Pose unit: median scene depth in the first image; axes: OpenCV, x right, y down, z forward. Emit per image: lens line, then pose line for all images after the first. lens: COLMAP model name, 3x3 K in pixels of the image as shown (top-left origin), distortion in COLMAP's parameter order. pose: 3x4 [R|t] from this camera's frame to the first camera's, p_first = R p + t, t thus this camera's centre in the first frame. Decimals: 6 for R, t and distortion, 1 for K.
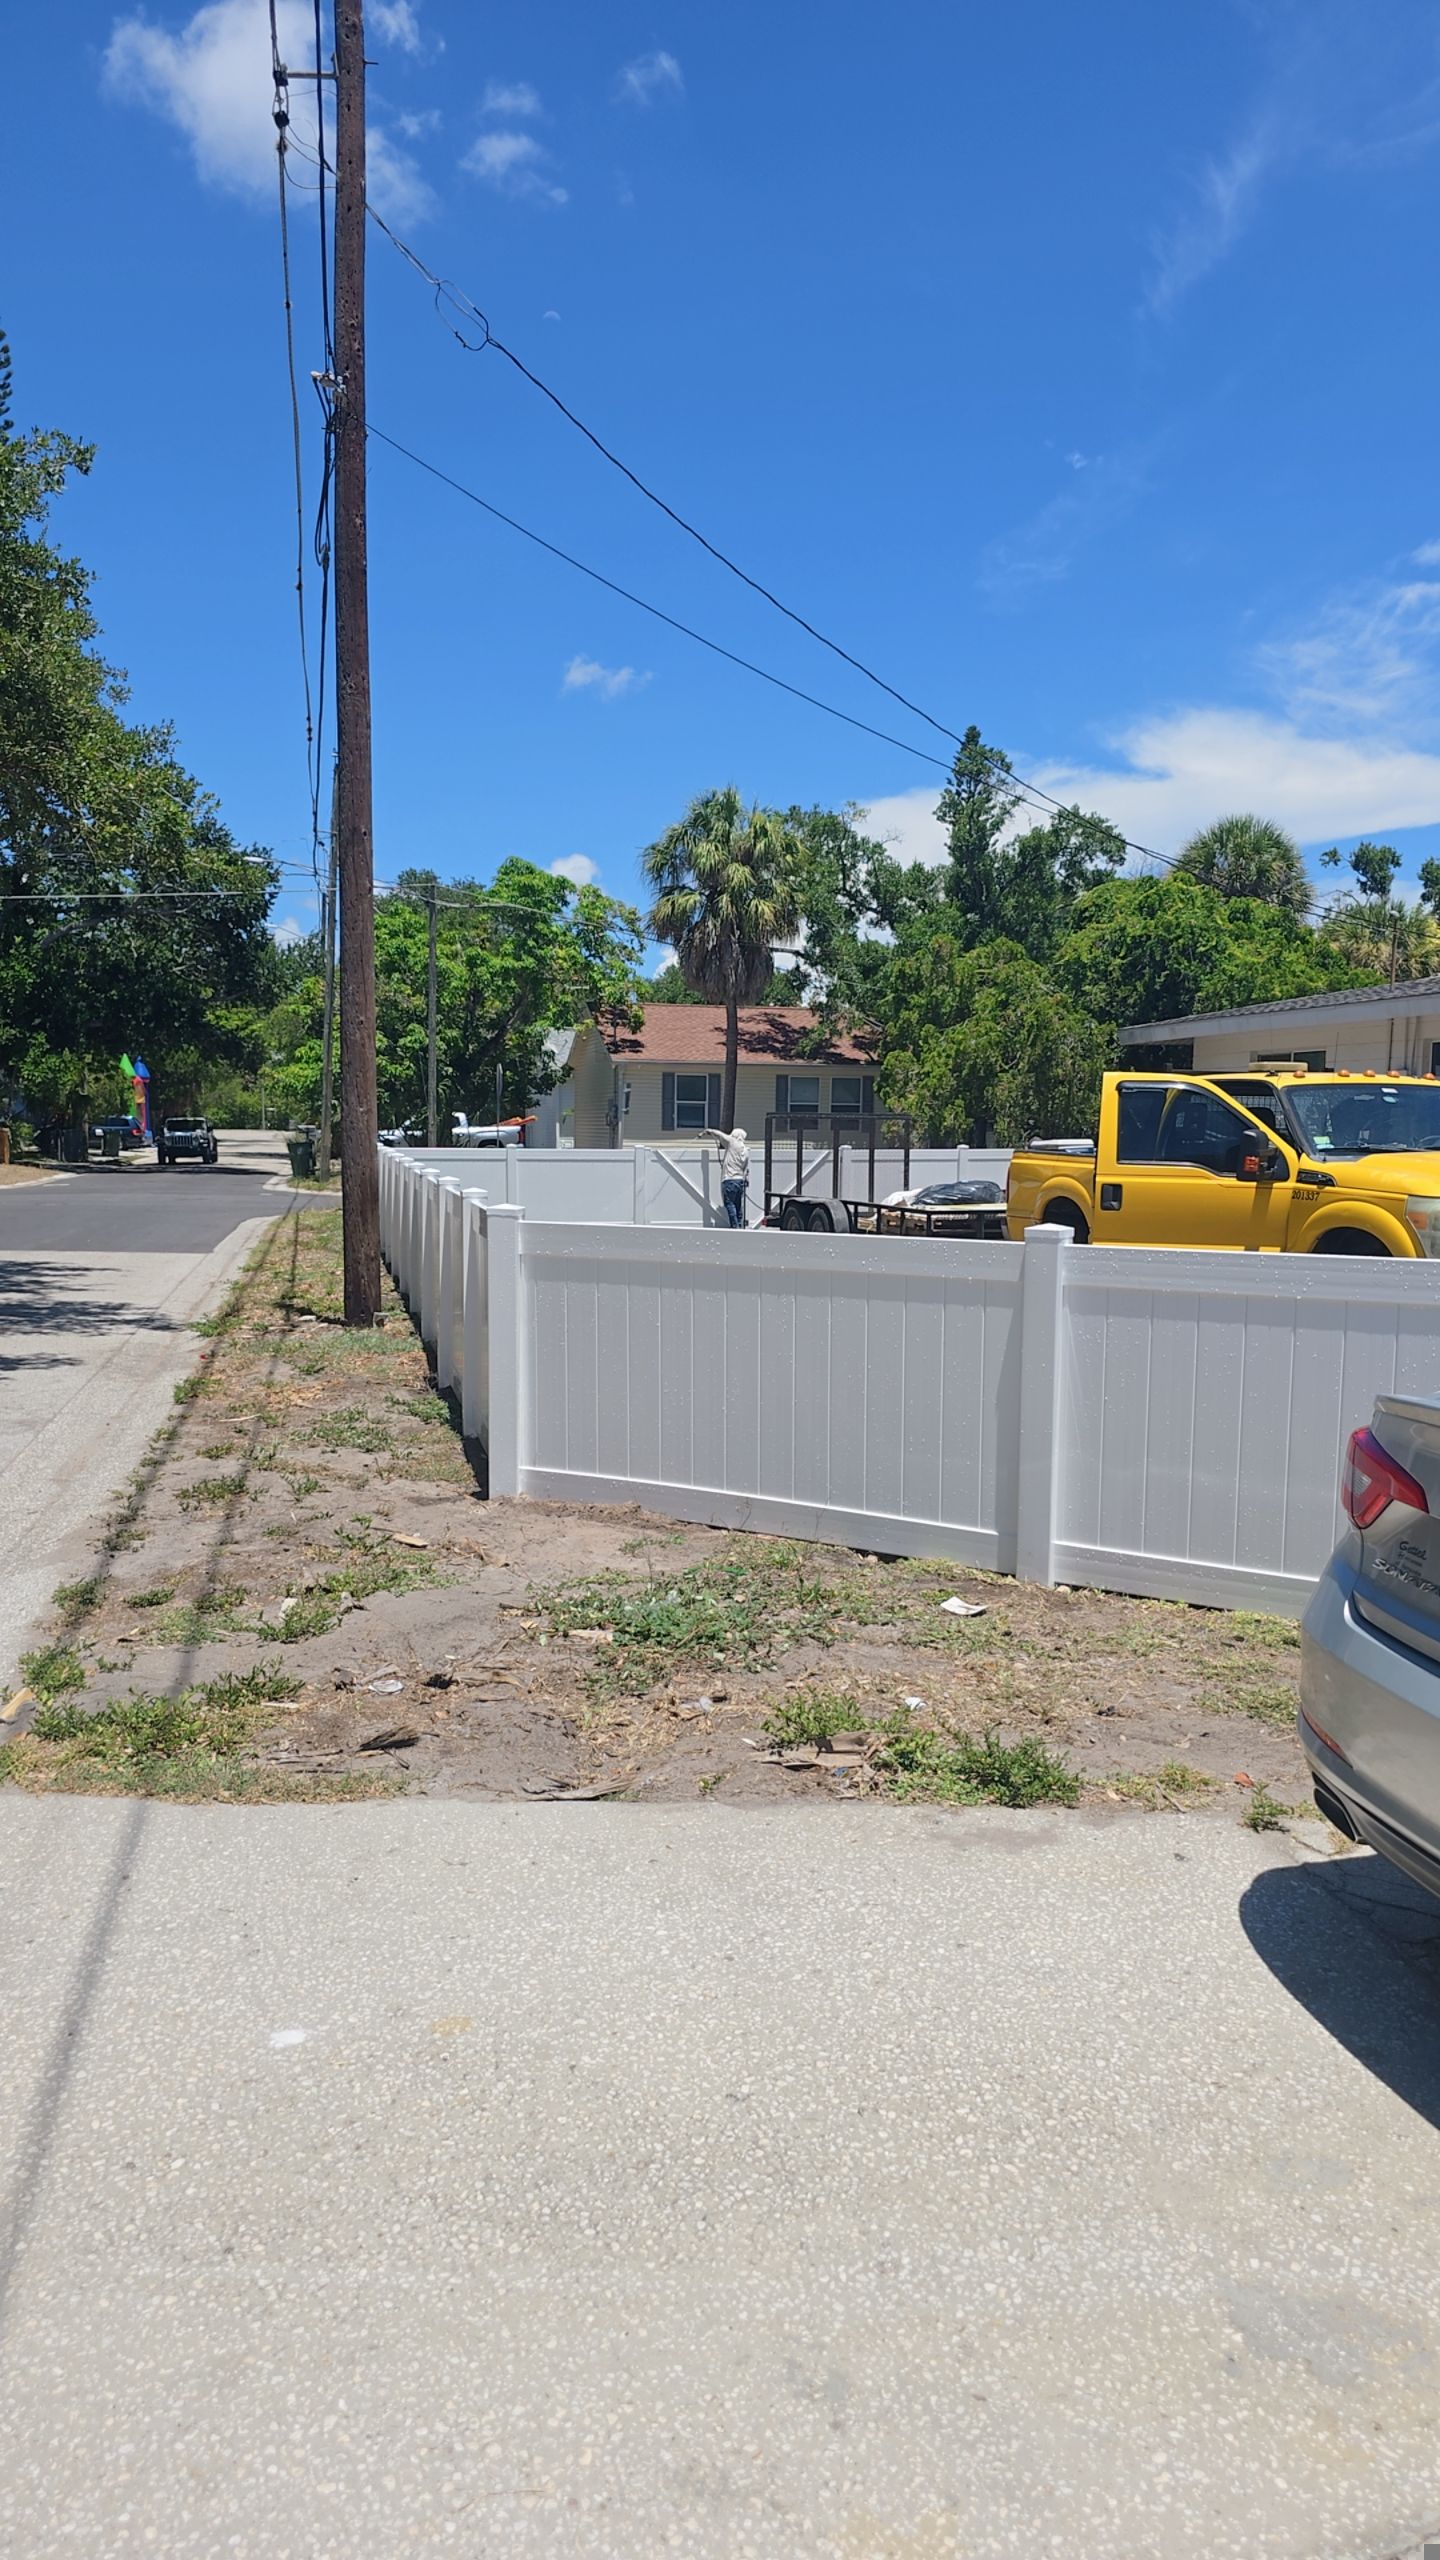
lens RADIAL K [[1717.7, 0, 713.7], [0, 1717.7, 1291.2], [0, 0, 1]] dist [0.056803, -0.050612]
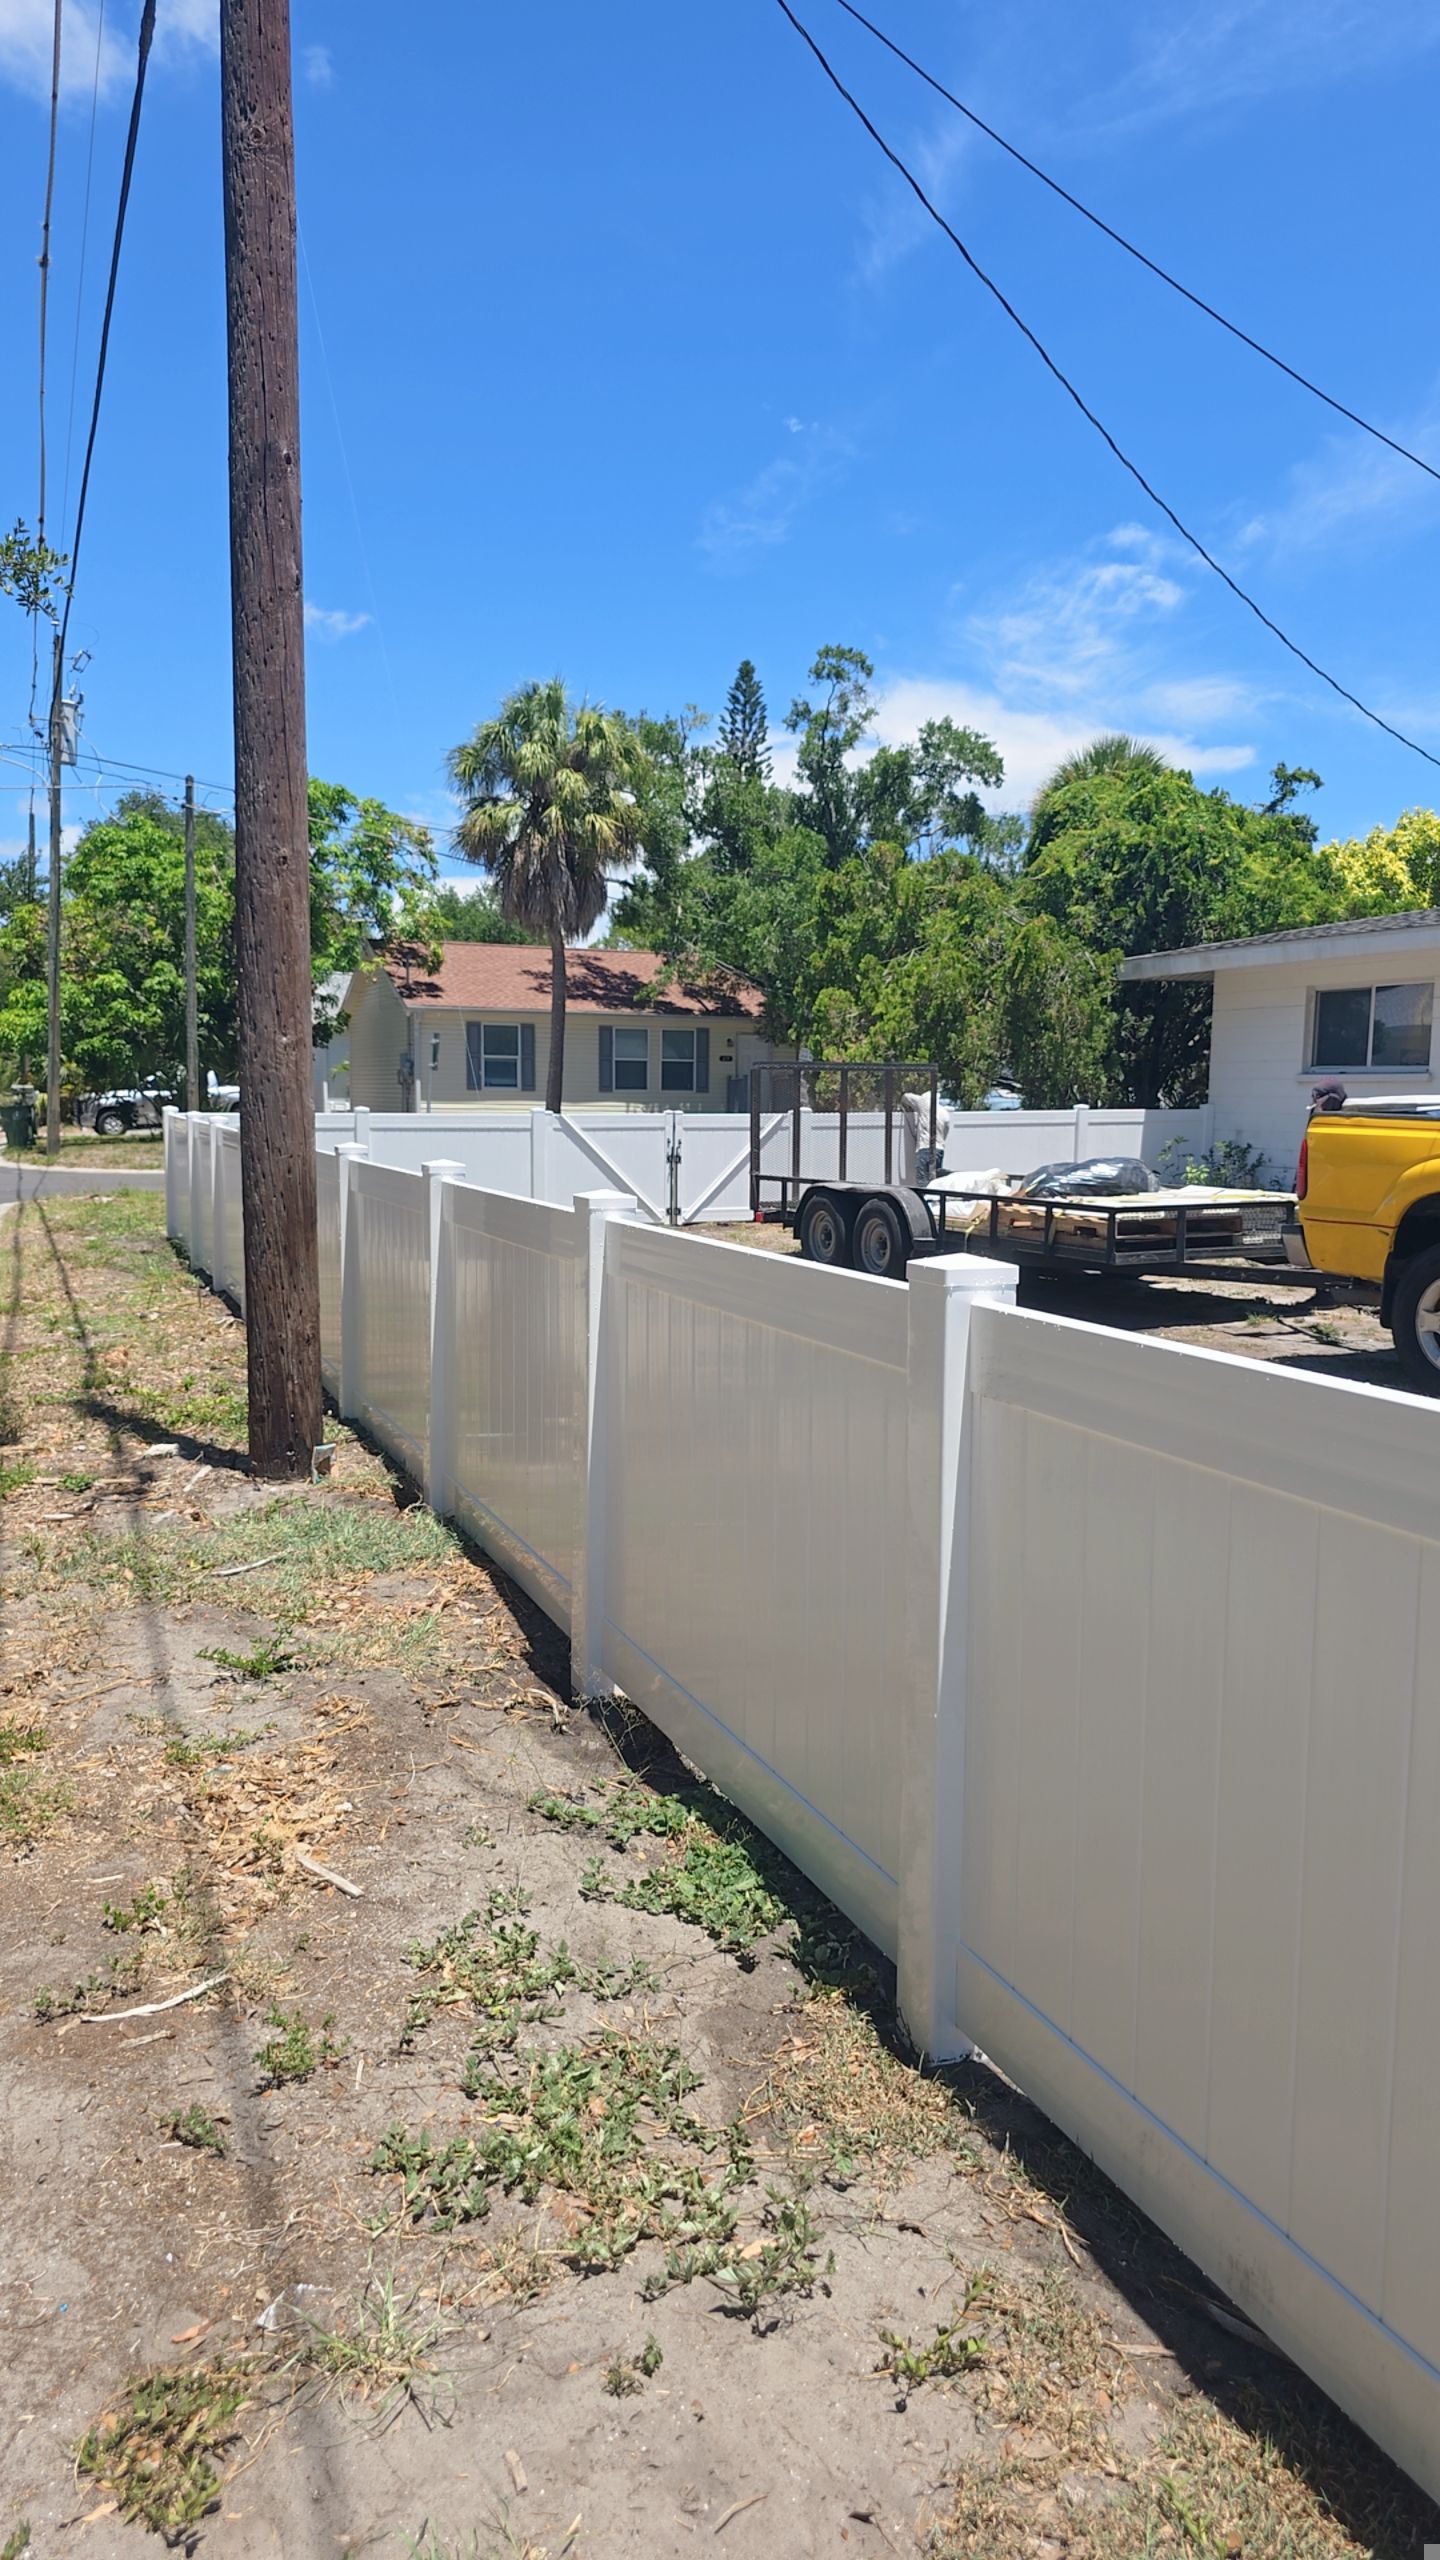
lens RADIAL K [[1675.2, 0, 676.5], [0, 1675.2, 1264.5], [0, 0, 1]] dist [0.033742, -0.001224]
pose [[0.988341, -0.017521, 0.151244, -0.056922], [0.016166, 0.999817, 0.010180, -0.015002], [-0.151394, -0.007616, 0.988444, 0.173136]]
